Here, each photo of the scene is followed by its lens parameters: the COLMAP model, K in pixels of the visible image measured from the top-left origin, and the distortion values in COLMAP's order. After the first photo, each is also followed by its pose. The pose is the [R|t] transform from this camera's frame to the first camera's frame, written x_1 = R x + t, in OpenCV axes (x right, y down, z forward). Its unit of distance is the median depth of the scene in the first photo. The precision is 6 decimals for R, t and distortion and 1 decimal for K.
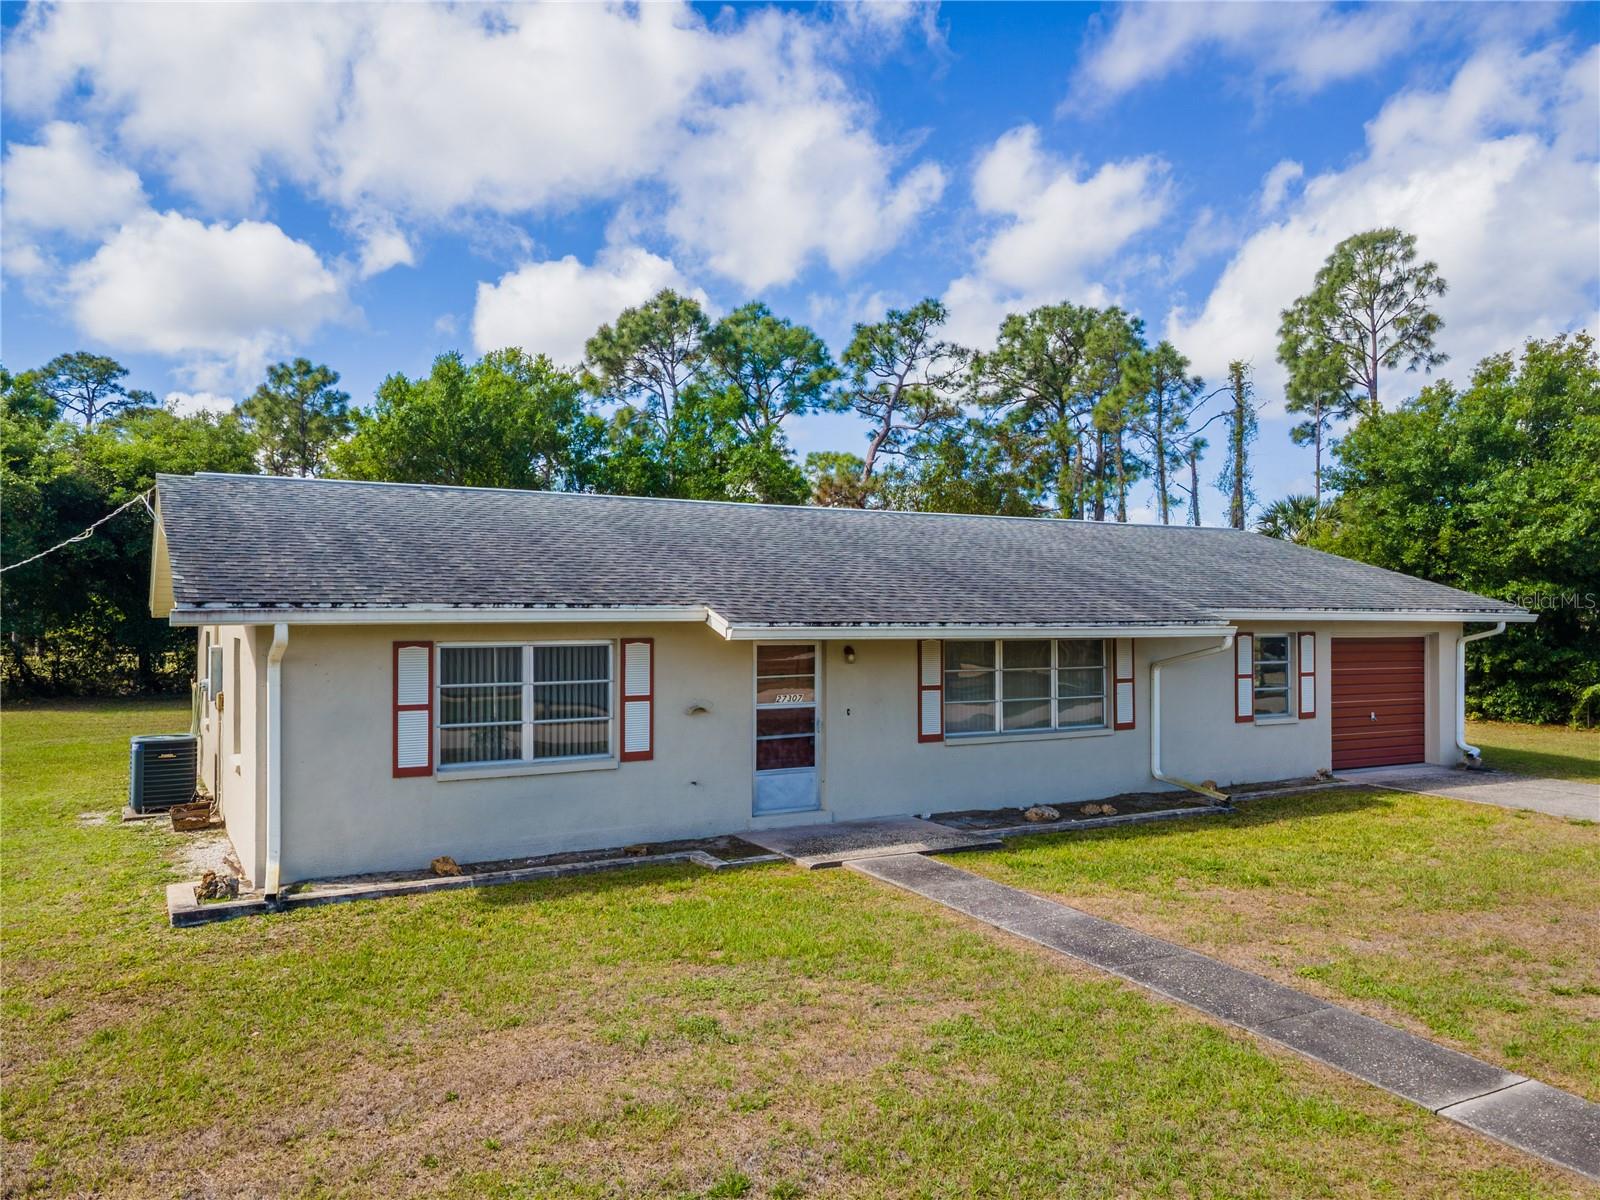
lens RADIAL K [[1160.0, 0, 800.0], [0, 1160.0, 600.0], [0, 0, 1]] dist [0.033038, -0.001532]
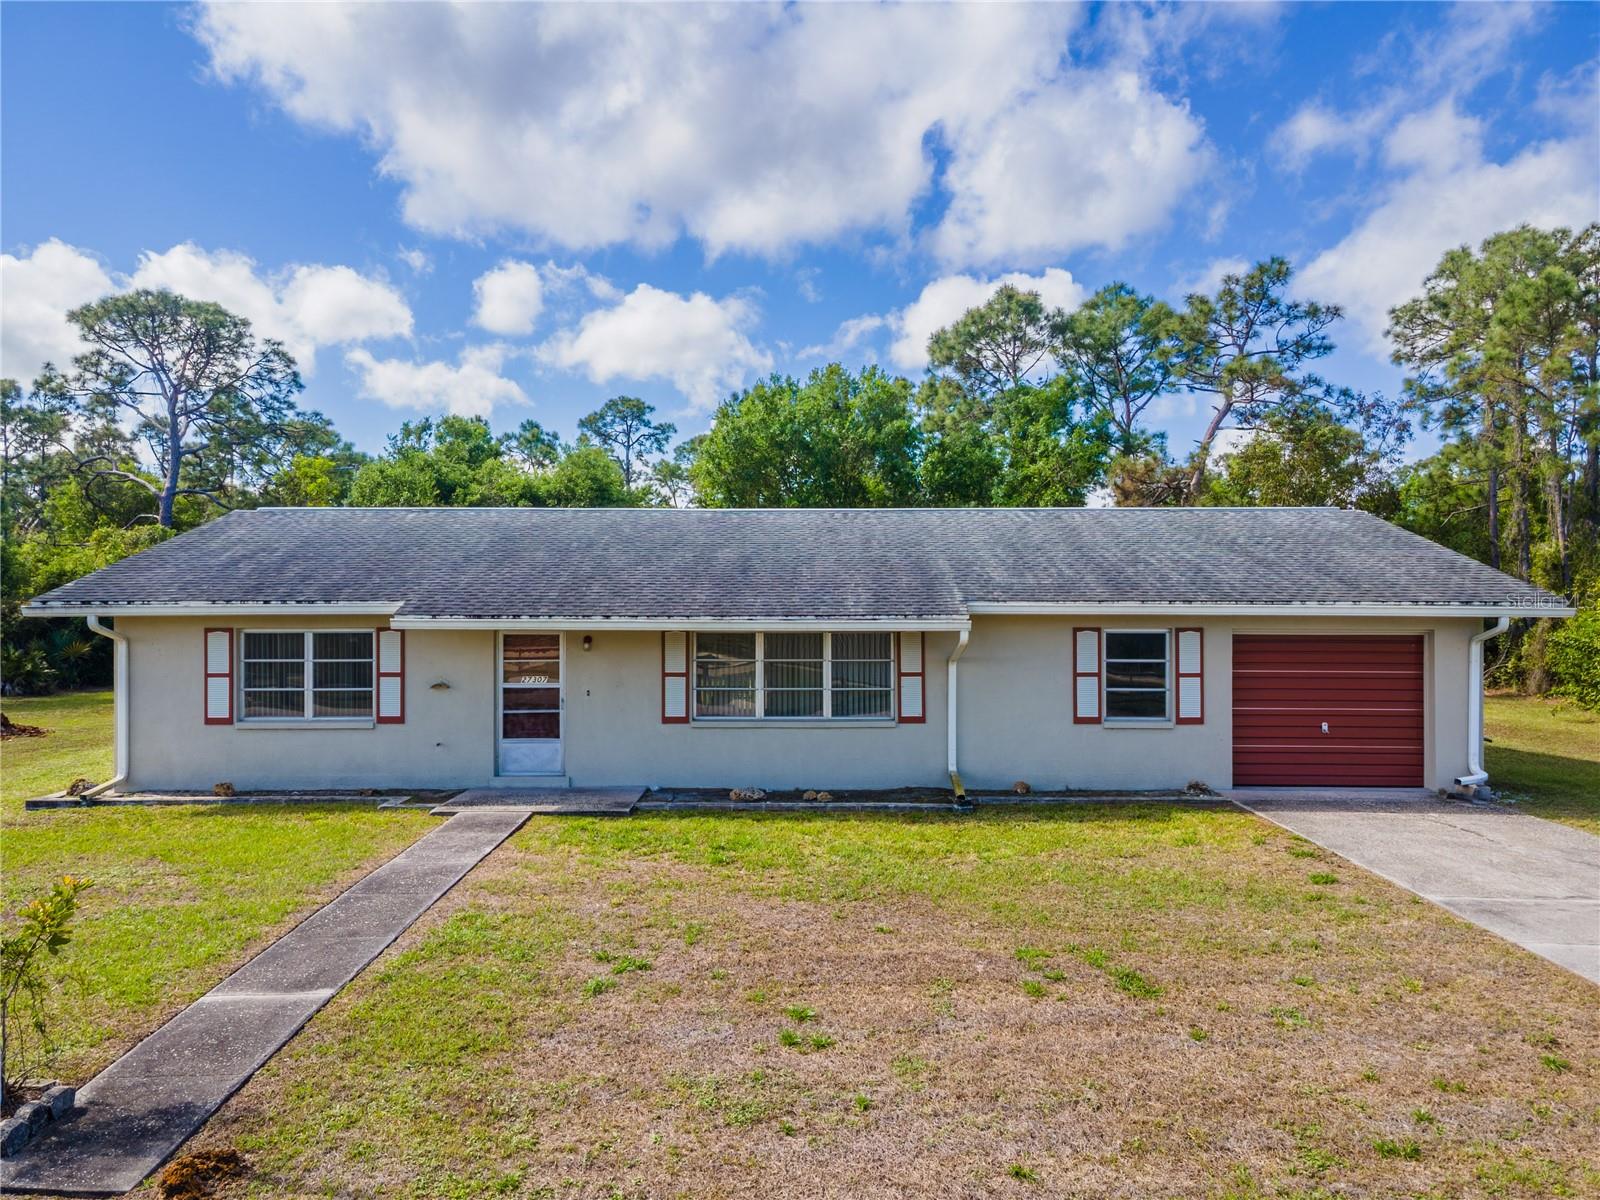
lens RADIAL K [[1138.9, 0, 800.0], [0, 1138.9, 600.0], [0, 0, 1]] dist [0.032998, 0.000214]
pose [[0.872219, -0.001908, -0.489111, 0.748324], [0.006624, 0.999947, 0.007912, -0.003386], [0.489070, -0.010141, 0.872186, 0.110359]]
